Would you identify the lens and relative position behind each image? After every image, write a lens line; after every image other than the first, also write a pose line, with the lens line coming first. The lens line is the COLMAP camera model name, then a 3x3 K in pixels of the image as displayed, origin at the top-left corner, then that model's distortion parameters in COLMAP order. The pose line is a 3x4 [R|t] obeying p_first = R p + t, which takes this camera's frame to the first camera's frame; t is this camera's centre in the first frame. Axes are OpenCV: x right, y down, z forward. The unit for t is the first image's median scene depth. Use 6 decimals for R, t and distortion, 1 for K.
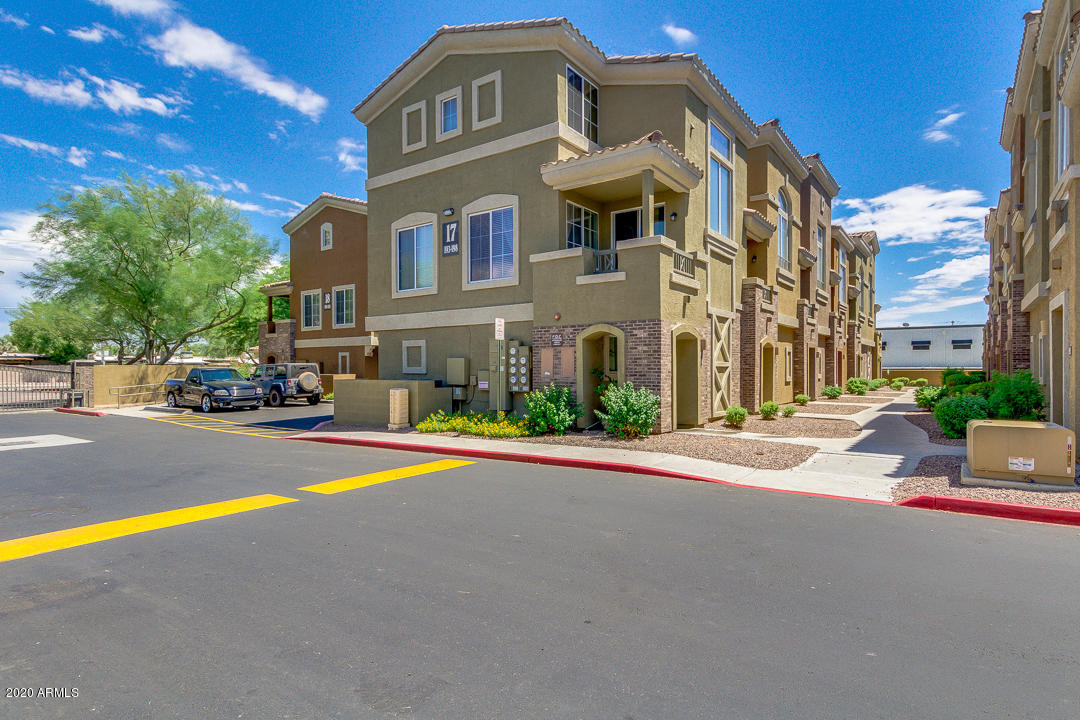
lens RADIAL K [[580.4, 0, 533.4], [0, 580.4, 363.6], [0, 0, 1]] dist [0.021136, -0.000023]
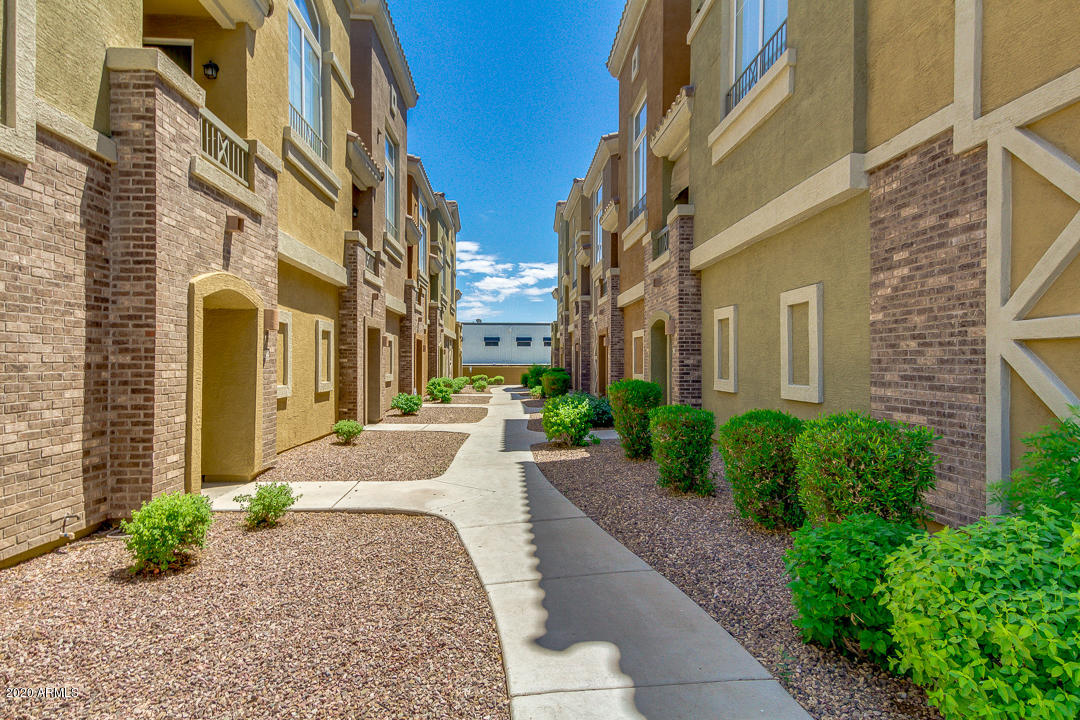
lens RADIAL K [[580.4, 0, 533.4], [0, 580.4, 363.6], [0, 0, 1]] dist [0.021136, -0.000023]
pose [[0.779523, 0.001322, 0.626373, 0.215451], [-0.005169, 0.999977, 0.004323, 0.003165], [-0.626353, -0.006608, 0.779512, 0.409037]]
